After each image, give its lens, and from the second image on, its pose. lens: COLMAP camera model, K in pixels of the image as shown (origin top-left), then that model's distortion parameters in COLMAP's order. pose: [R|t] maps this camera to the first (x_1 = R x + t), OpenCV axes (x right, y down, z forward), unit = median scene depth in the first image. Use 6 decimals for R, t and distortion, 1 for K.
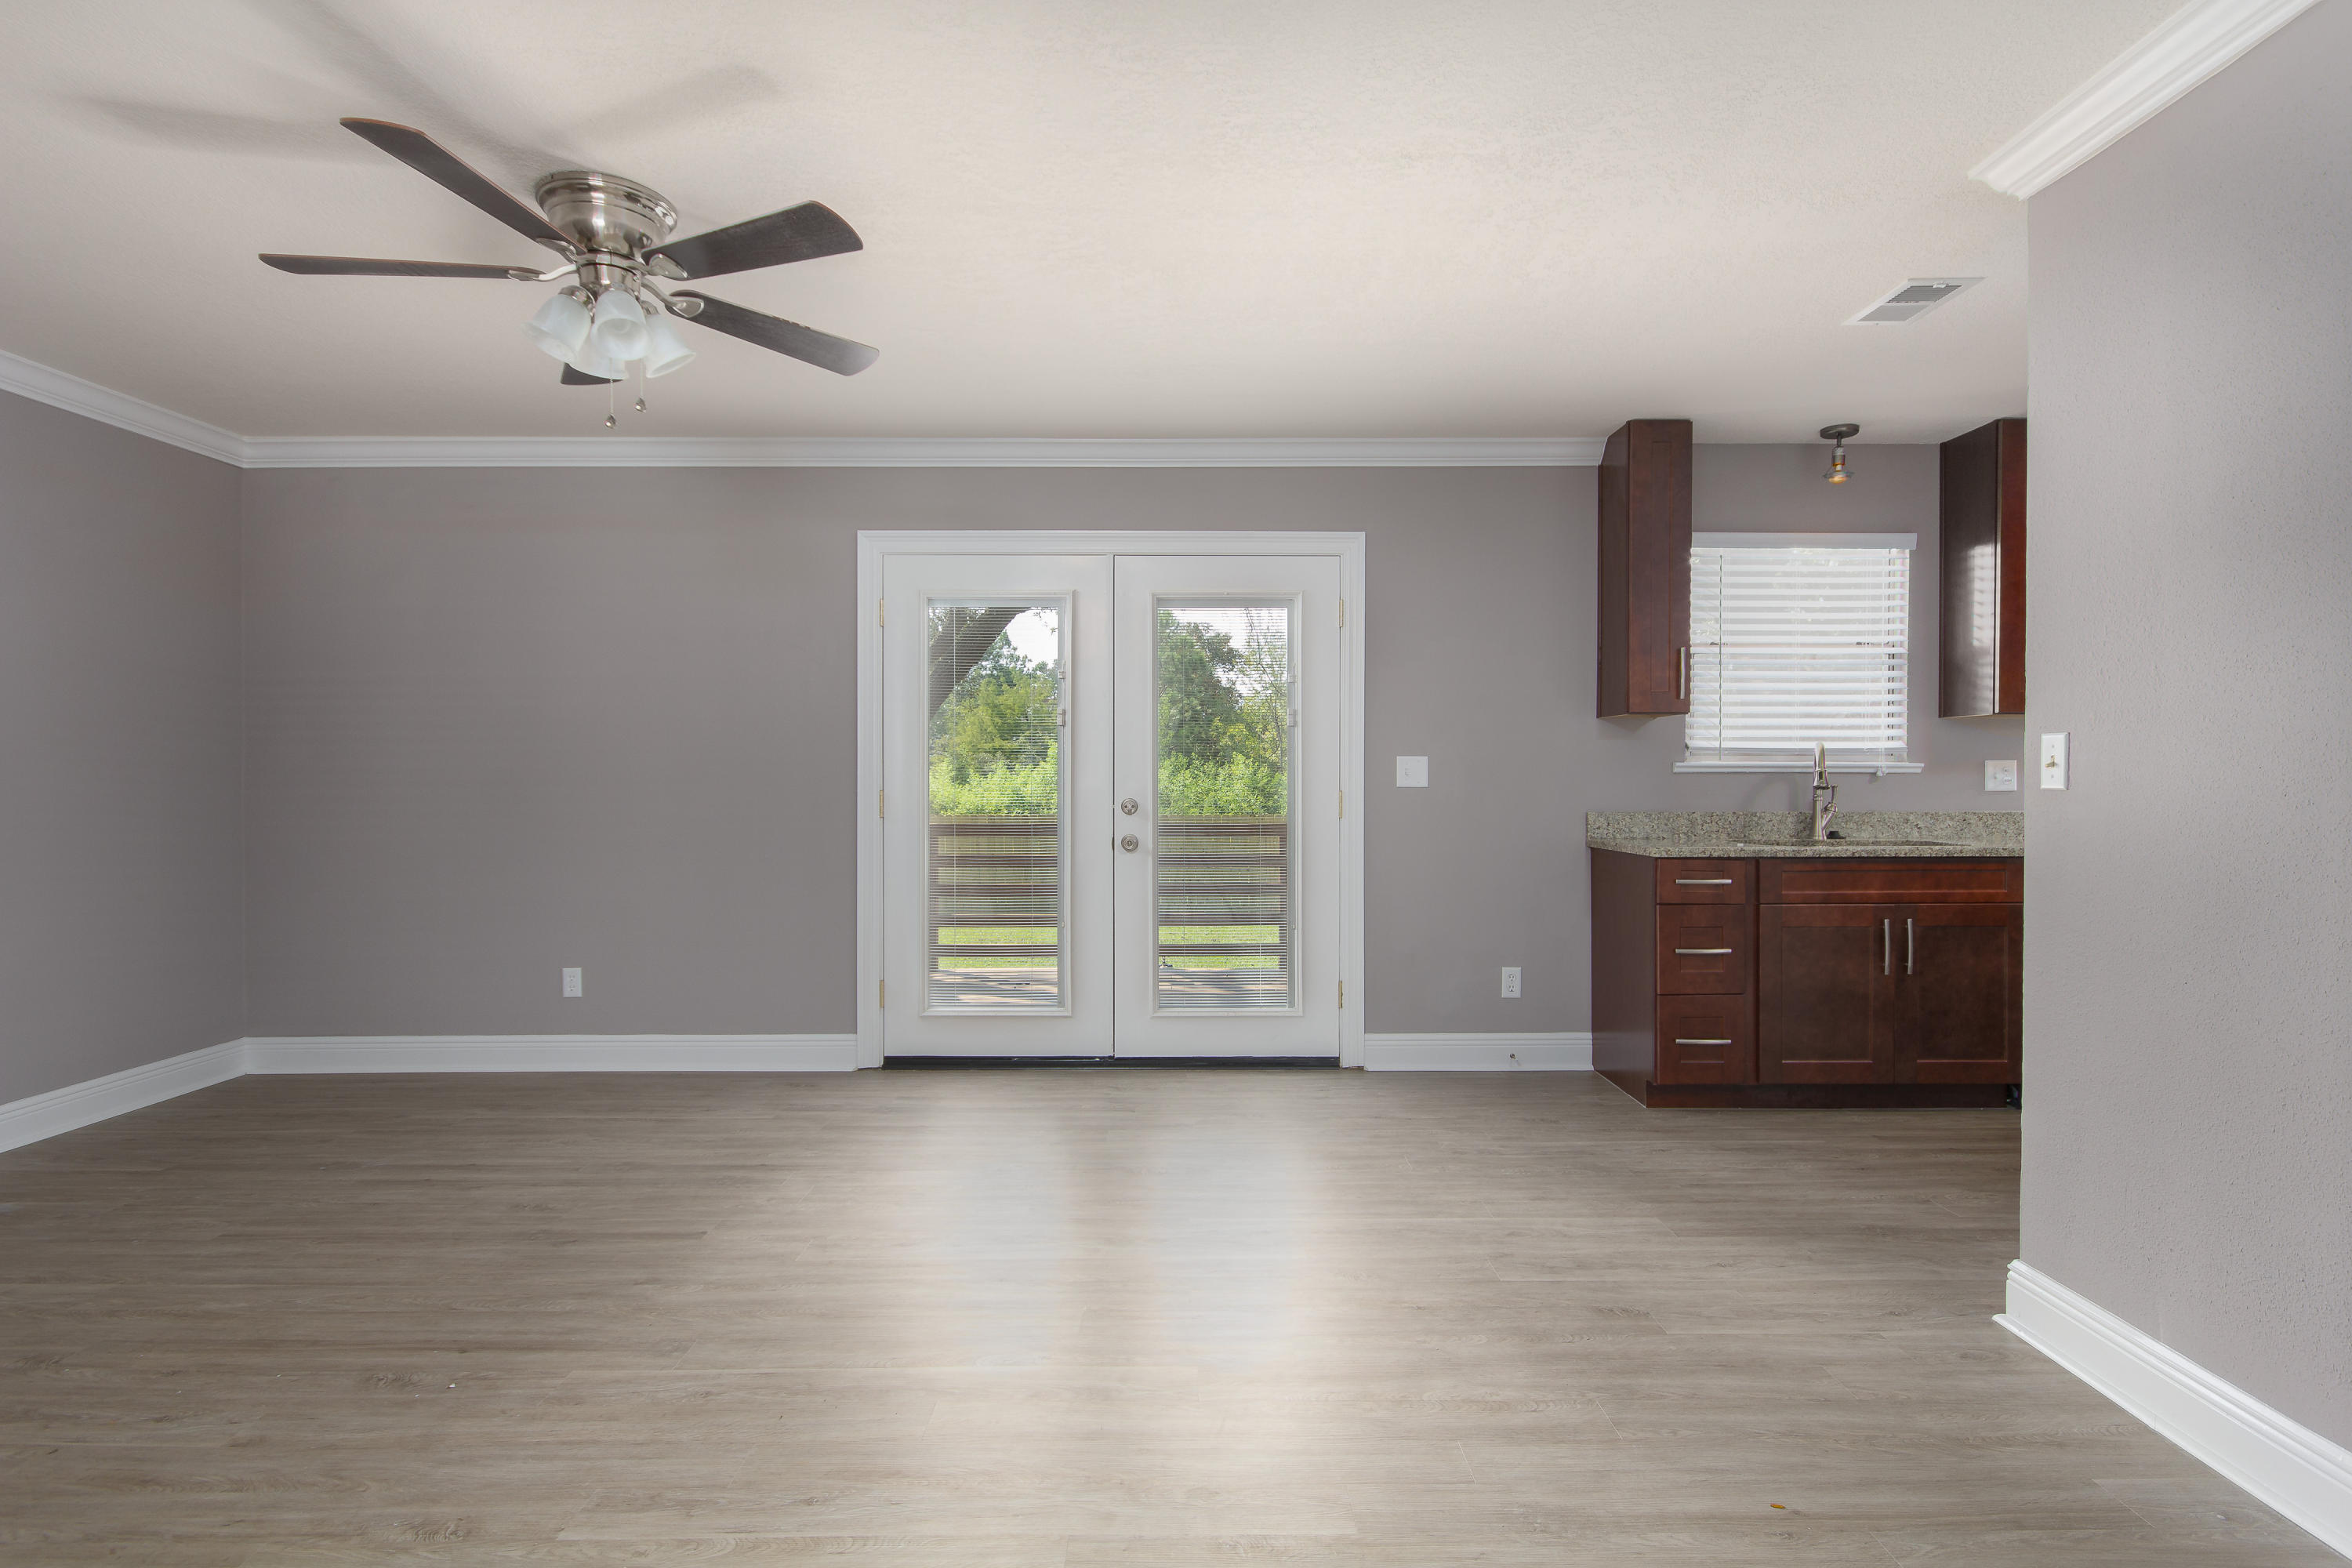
lens RADIAL K [[1190.3, 0, 1189.3], [0, 1190.3, 773.5], [0, 0, 1]] dist [0.002841, -0.004559]
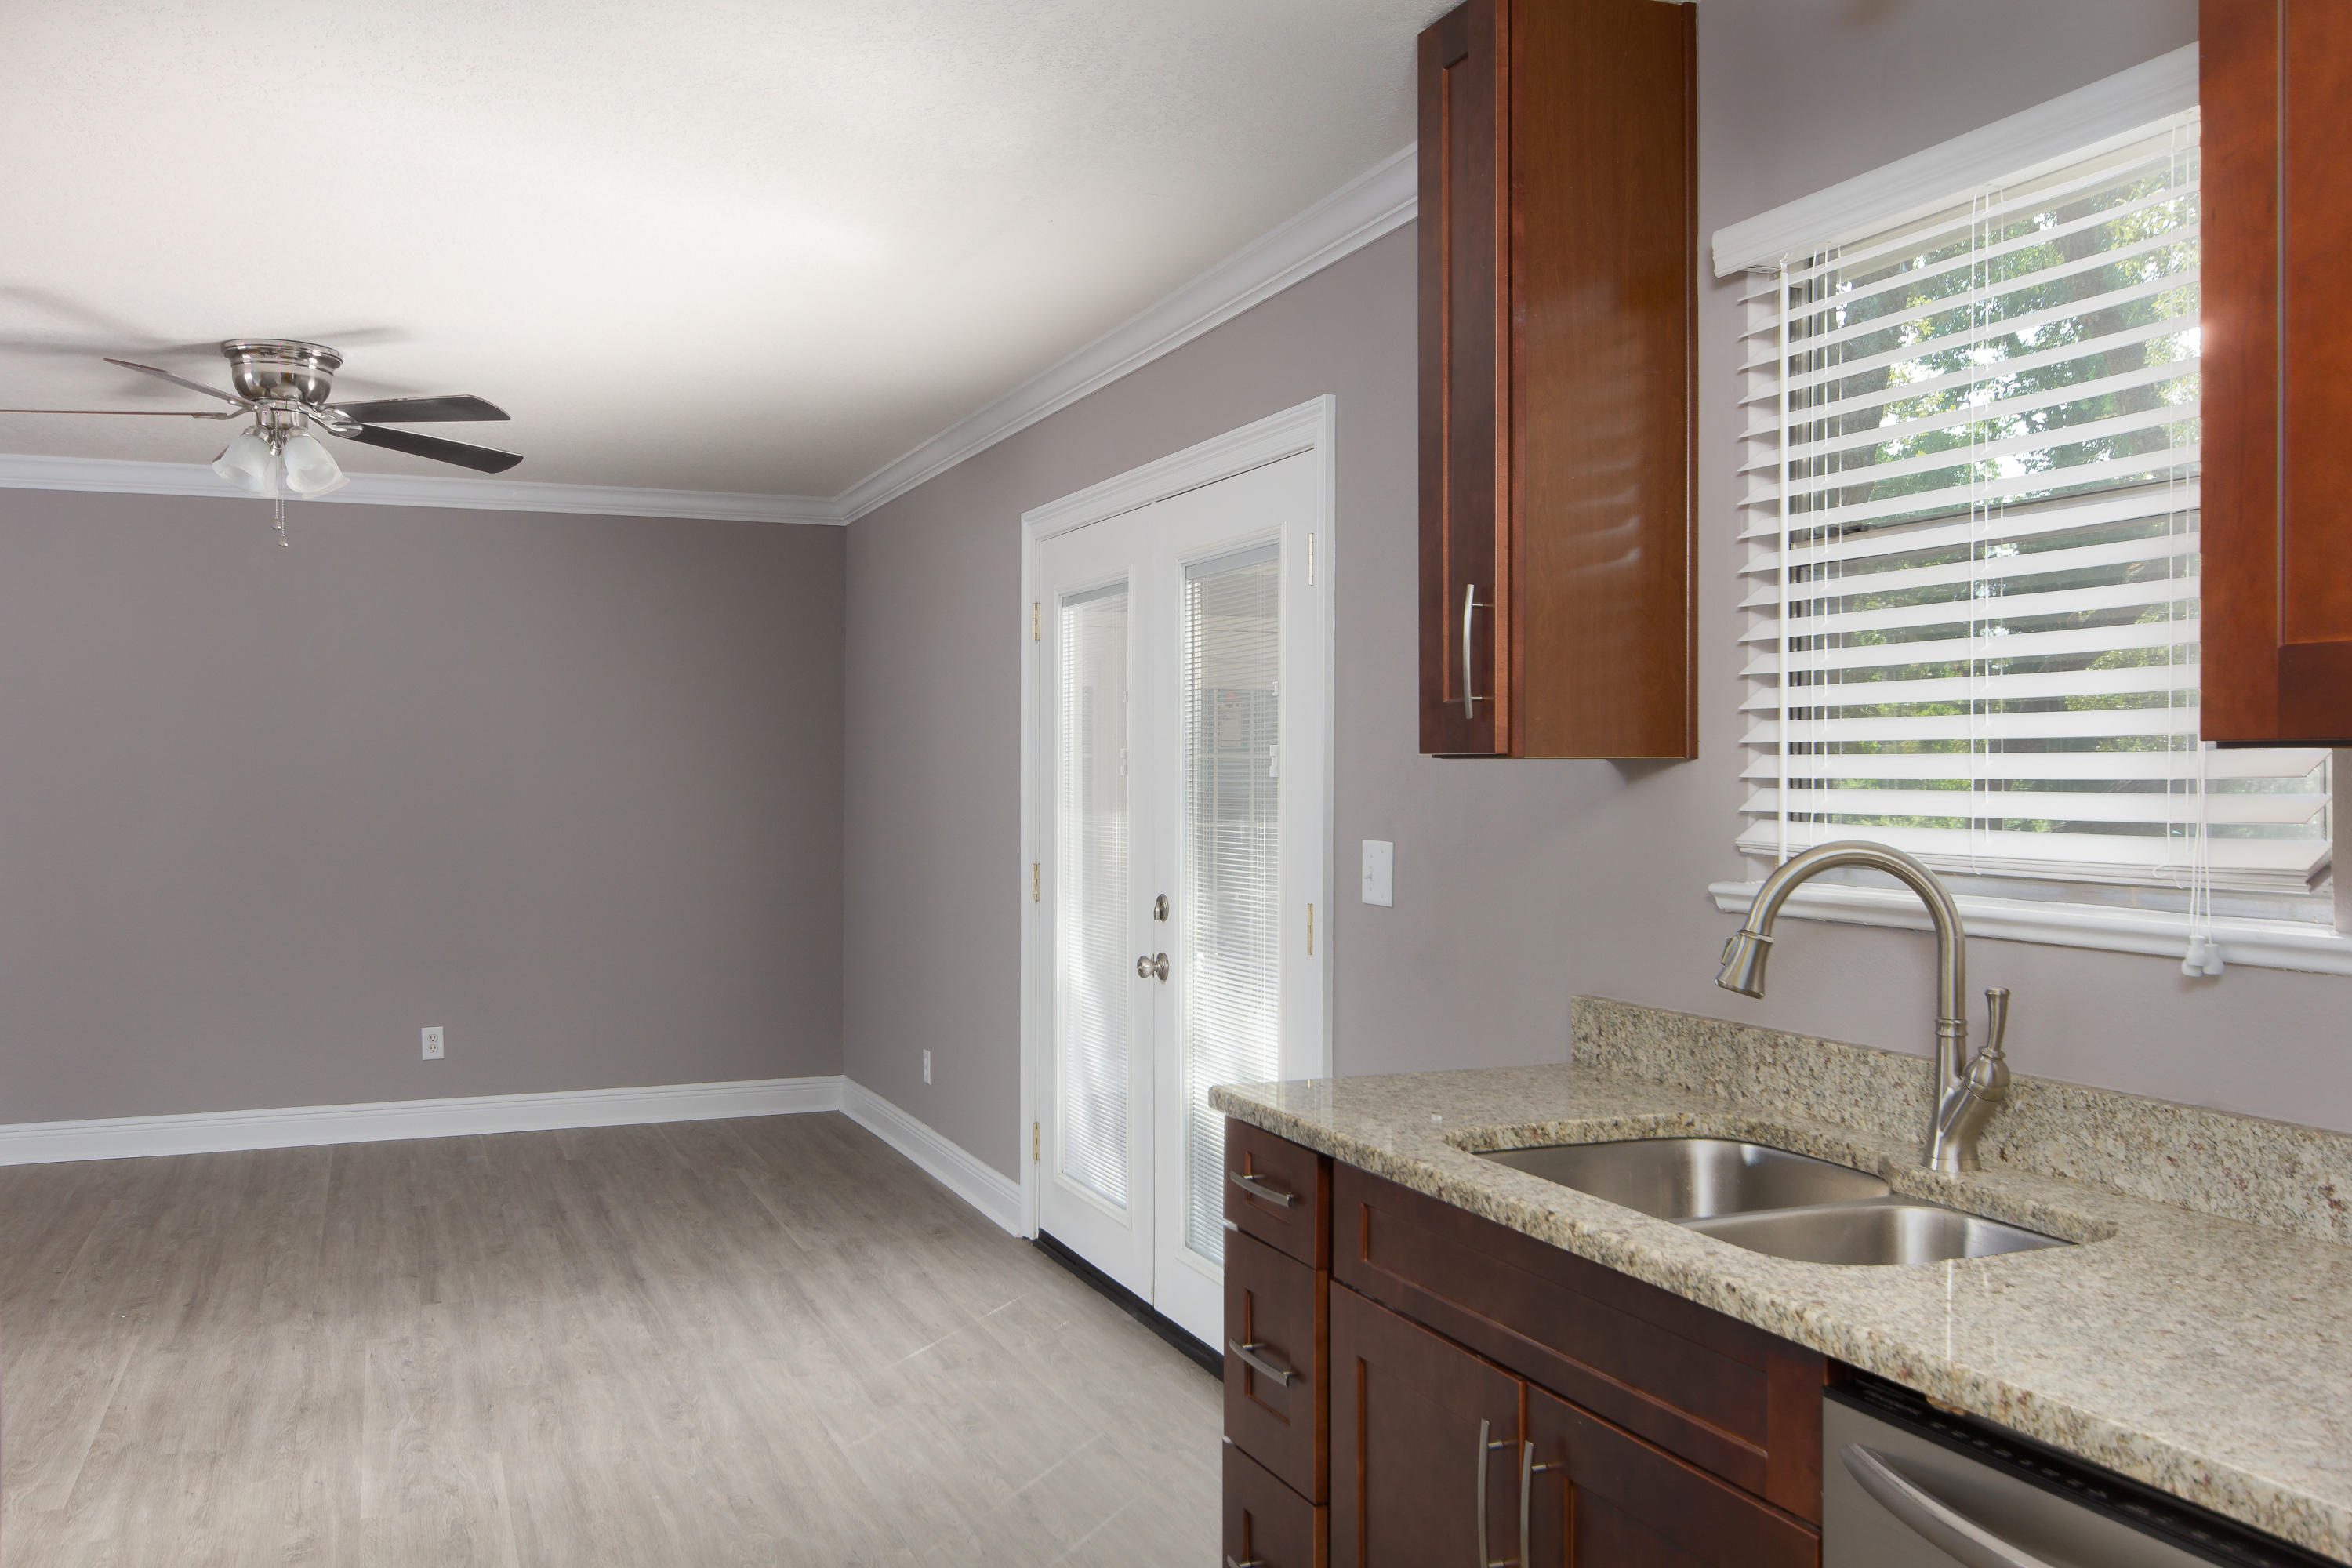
lens RADIAL K [[1920.0, 0, 1161.9], [0, 1920.0, 788.2], [0, 0, 1]] dist [-0.011811, -0.001011]
pose [[0.376129, 0.004576, -0.926556, 1.453478], [0.000022, 0.999988, 0.004947, -0.067209], [0.926567, -0.001881, 0.376125, 1.040575]]
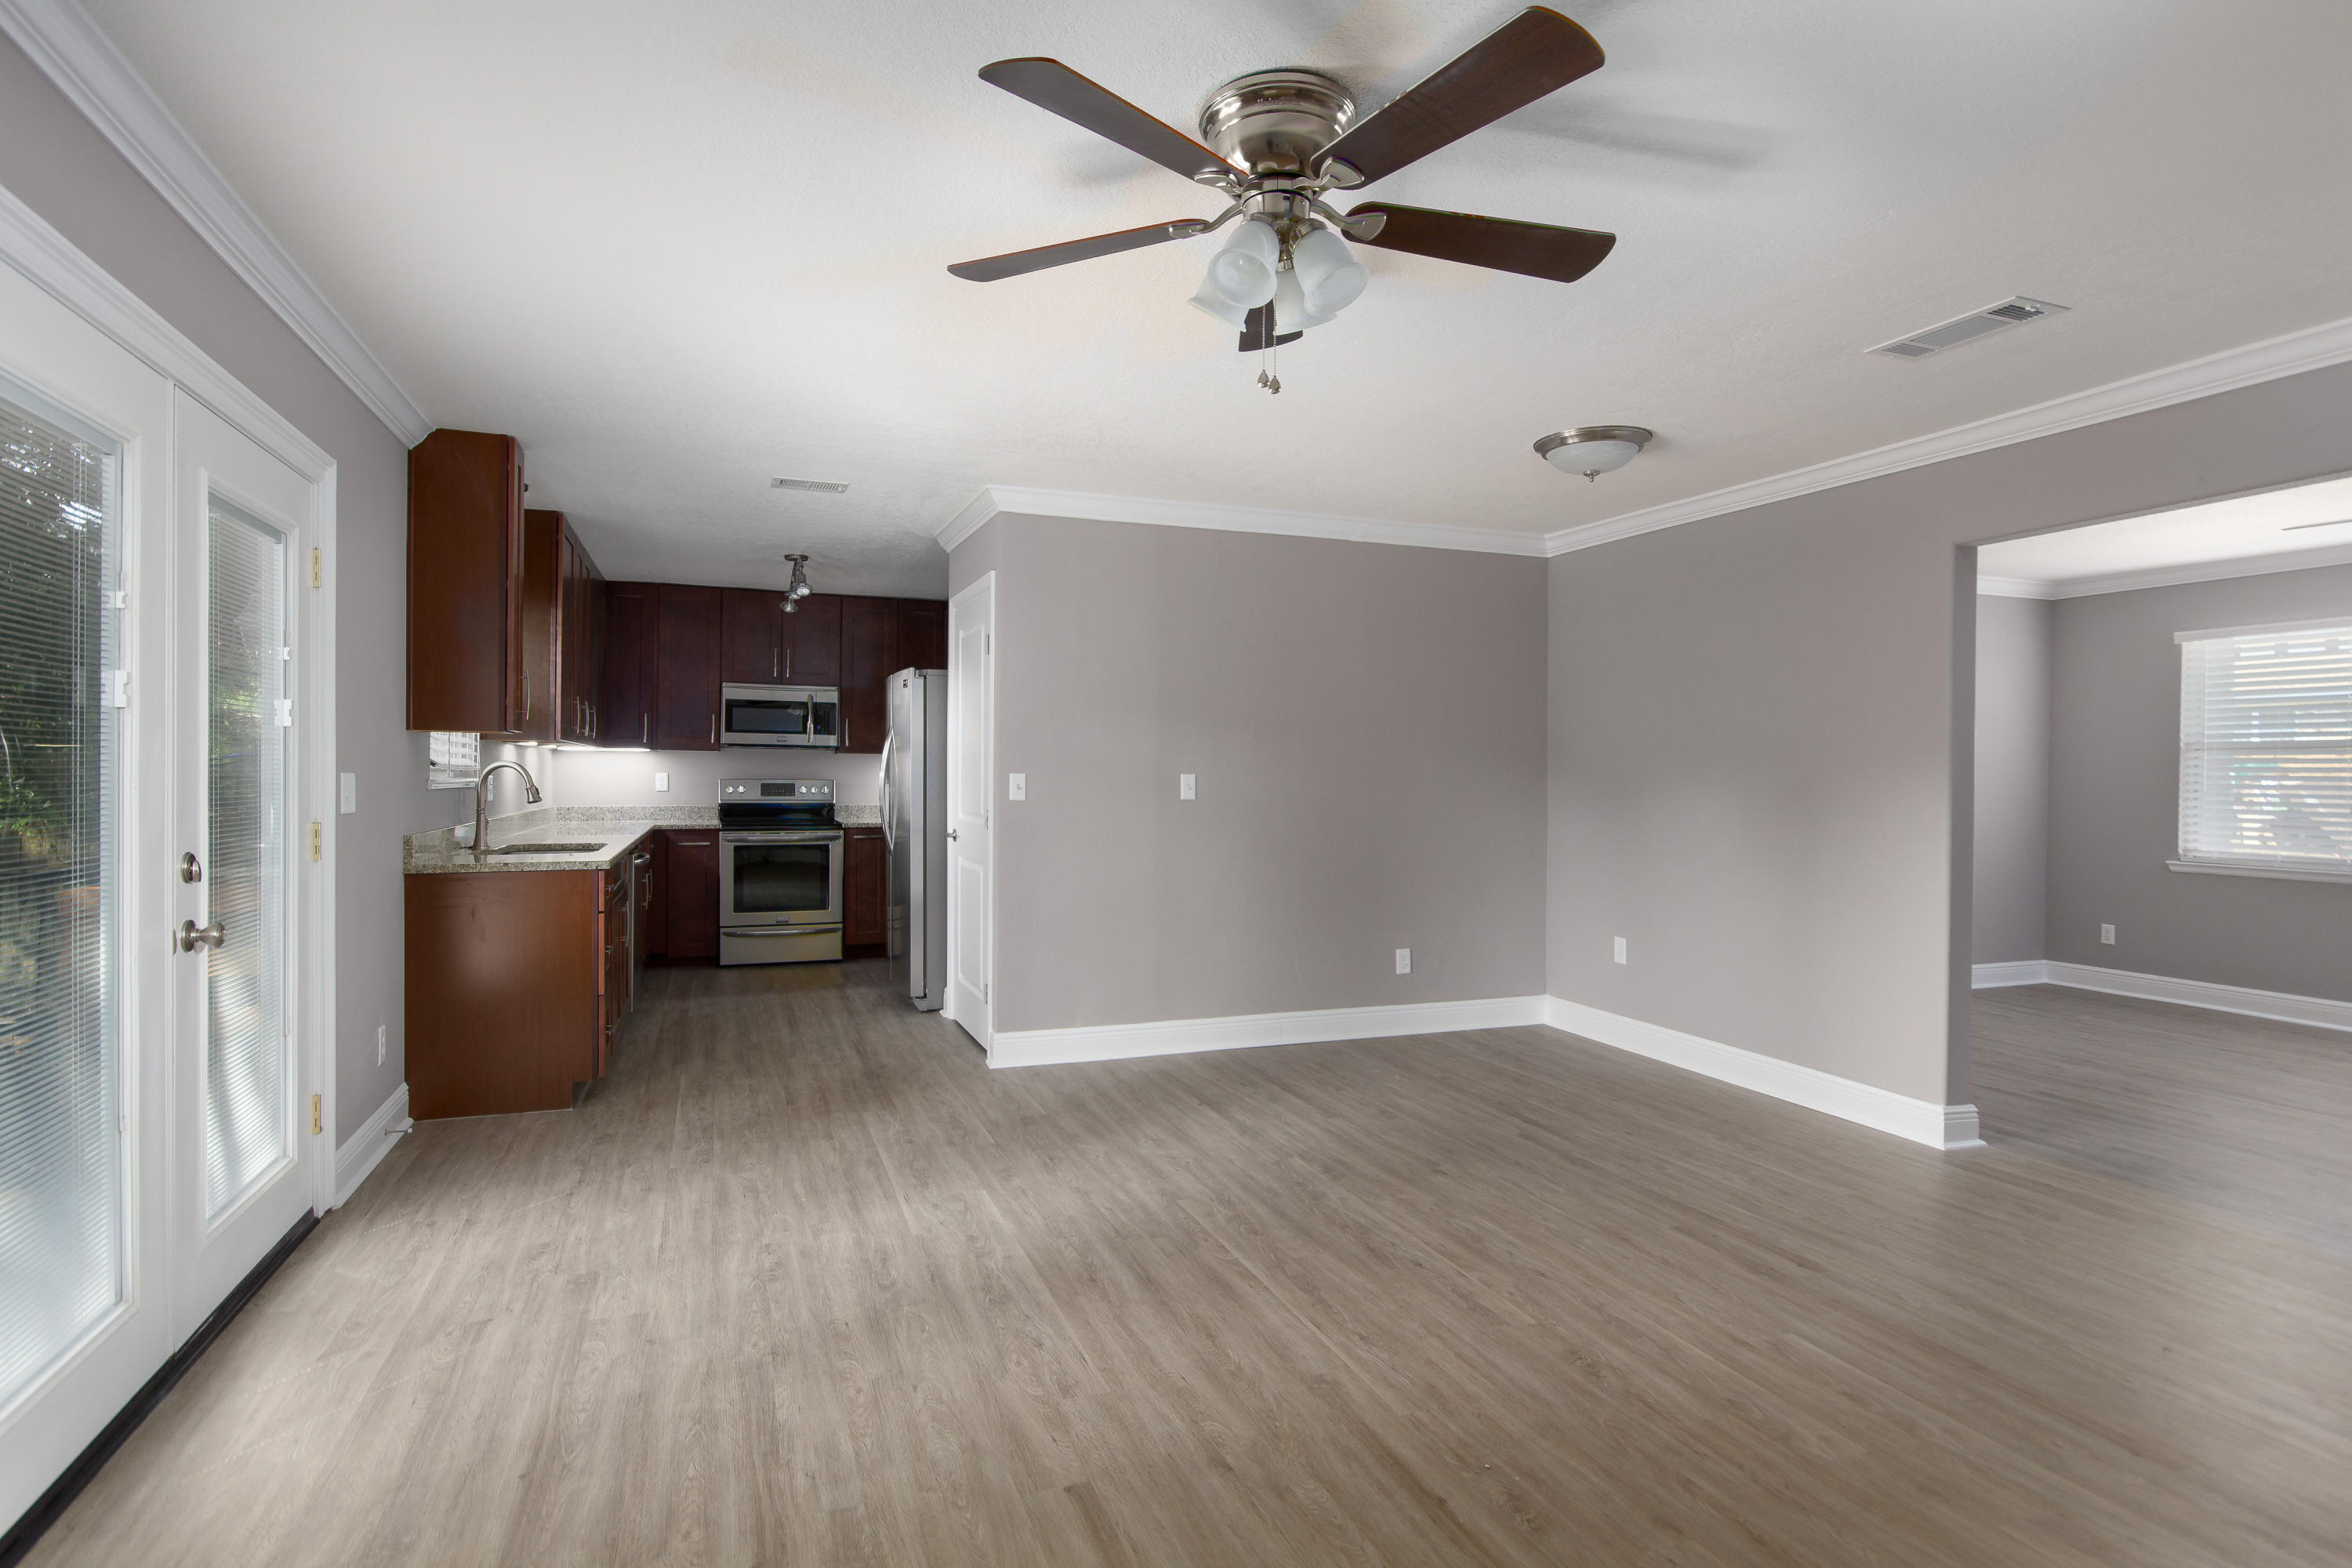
lens RADIAL K [[1190.3, 0, 1165.2], [0, 1190.3, 776.7], [0, 0, 1]] dist [0.002841, -0.004559]
pose [[-0.350285, -0.005124, 0.936629, -1.164289], [-0.007738, 0.999967, 0.002577, -0.032069], [-0.936611, -0.006344, -0.350313, 1.294244]]
